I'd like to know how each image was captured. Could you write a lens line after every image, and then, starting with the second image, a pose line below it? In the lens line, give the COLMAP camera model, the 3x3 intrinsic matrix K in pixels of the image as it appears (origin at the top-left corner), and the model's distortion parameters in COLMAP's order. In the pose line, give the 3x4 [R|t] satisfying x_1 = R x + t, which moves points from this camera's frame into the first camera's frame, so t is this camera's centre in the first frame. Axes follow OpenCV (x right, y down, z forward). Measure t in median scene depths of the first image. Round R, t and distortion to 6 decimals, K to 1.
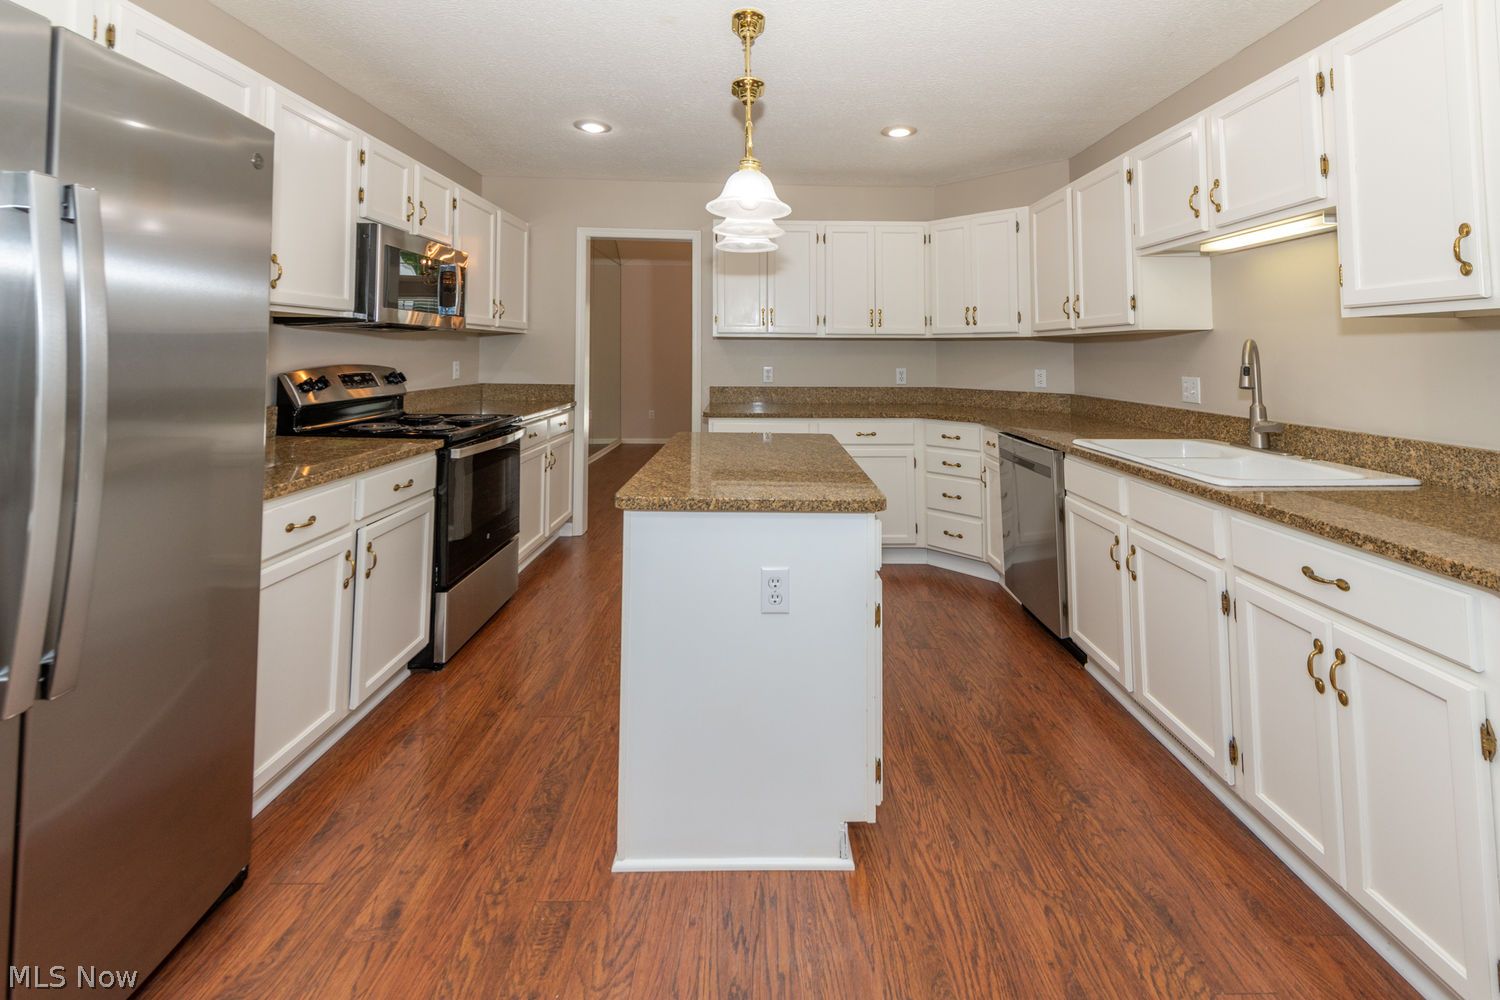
lens RADIAL K [[607.8, 0, 767.3], [0, 607.8, 319.8], [0, 0, 1]] dist [0.000058, -0.000755]
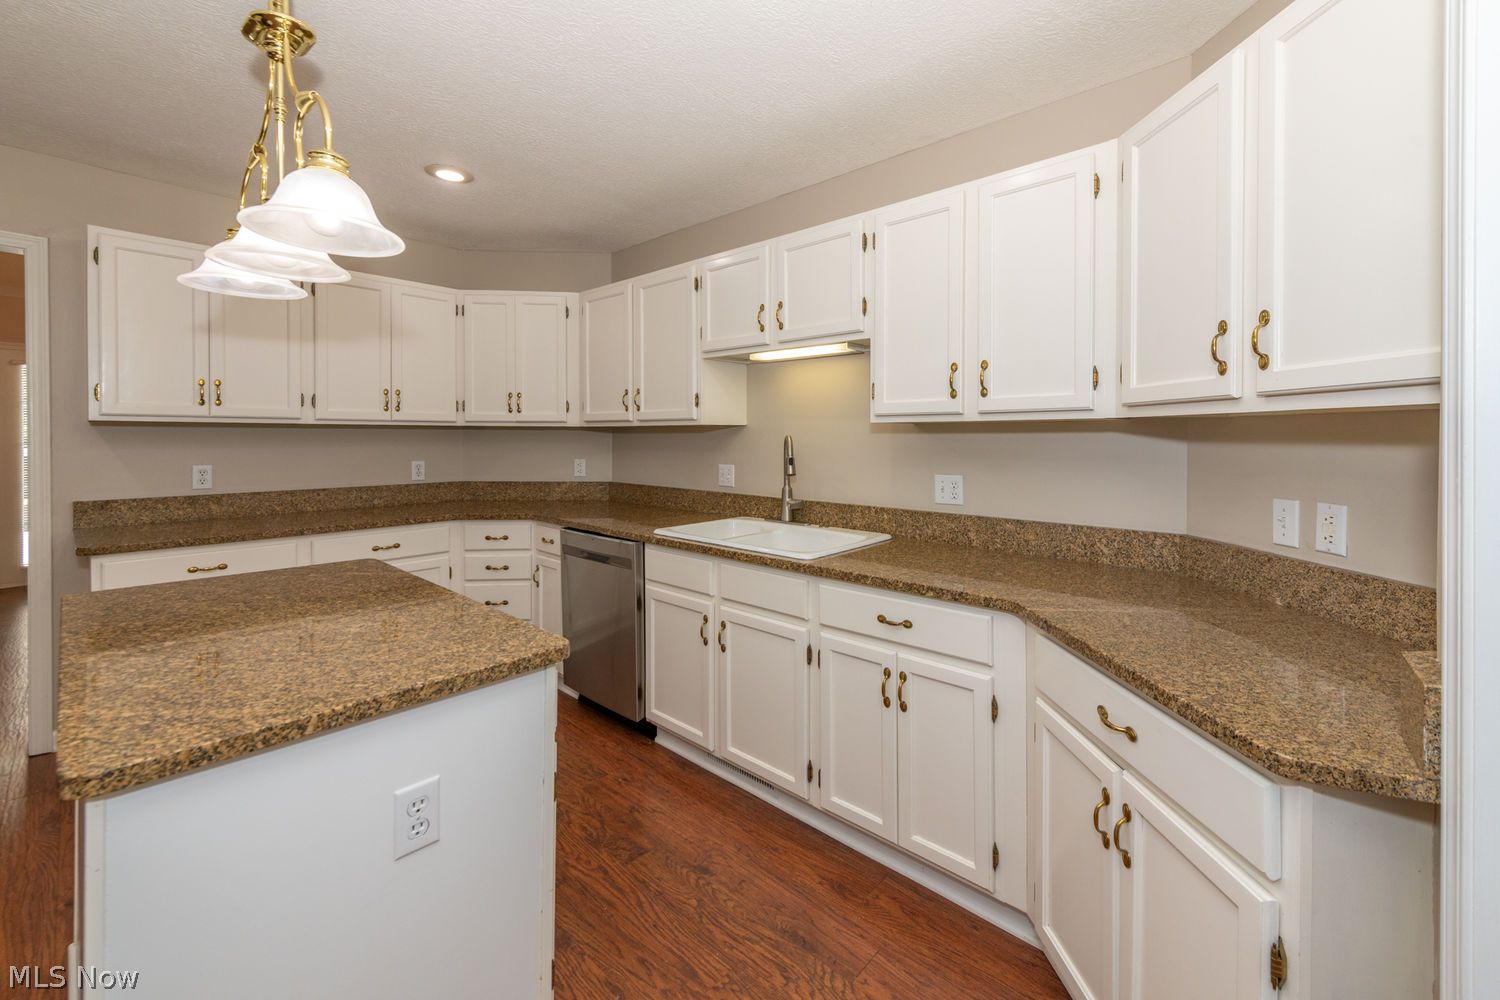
lens RADIAL K [[607.7, 0, 753.9], [0, 607.7, 434.6], [0, 0, 1]] dist [0.005888, -0.000361]
pose [[0.684560, -0.001708, 0.728954, -0.154816], [-0.038276, 0.998534, 0.038285, -0.013615], [-0.727951, -0.054110, 0.683491, 0.197064]]
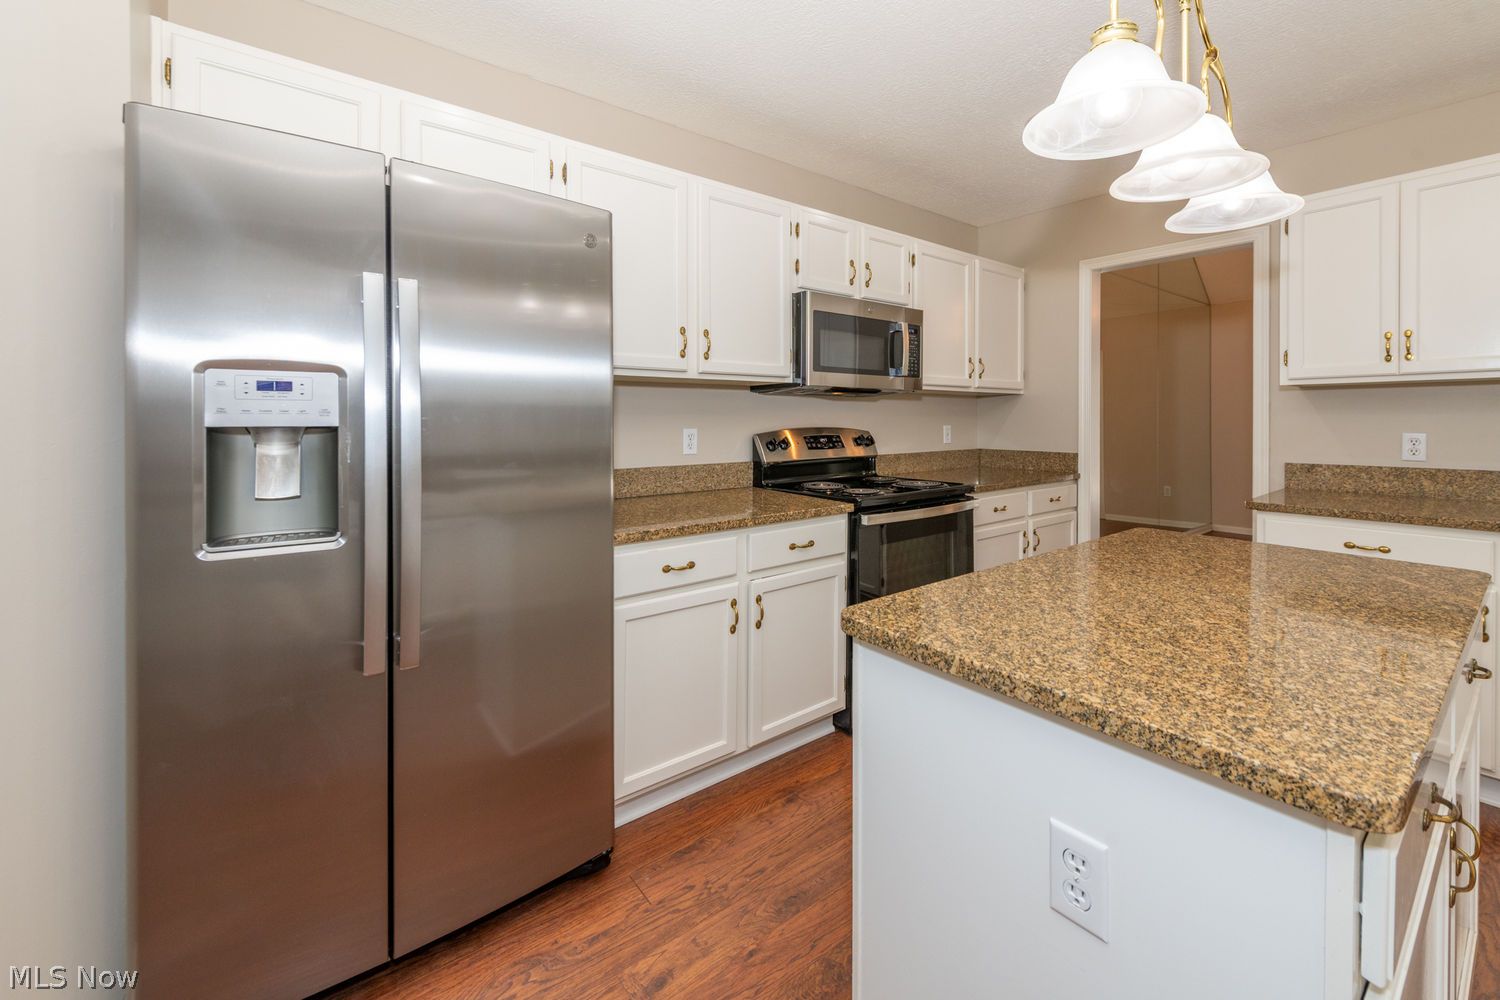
lens RADIAL K [[607.8, 0, 785.2], [0, 607.8, 425.7], [0, 0, 1]] dist [0.006309, -0.000245]
pose [[0.624576, -0.002890, -0.780959, 0.170966], [0.051867, 0.997939, 0.037788, 0.035799], [0.779240, -0.064108, 0.623438, 0.367121]]
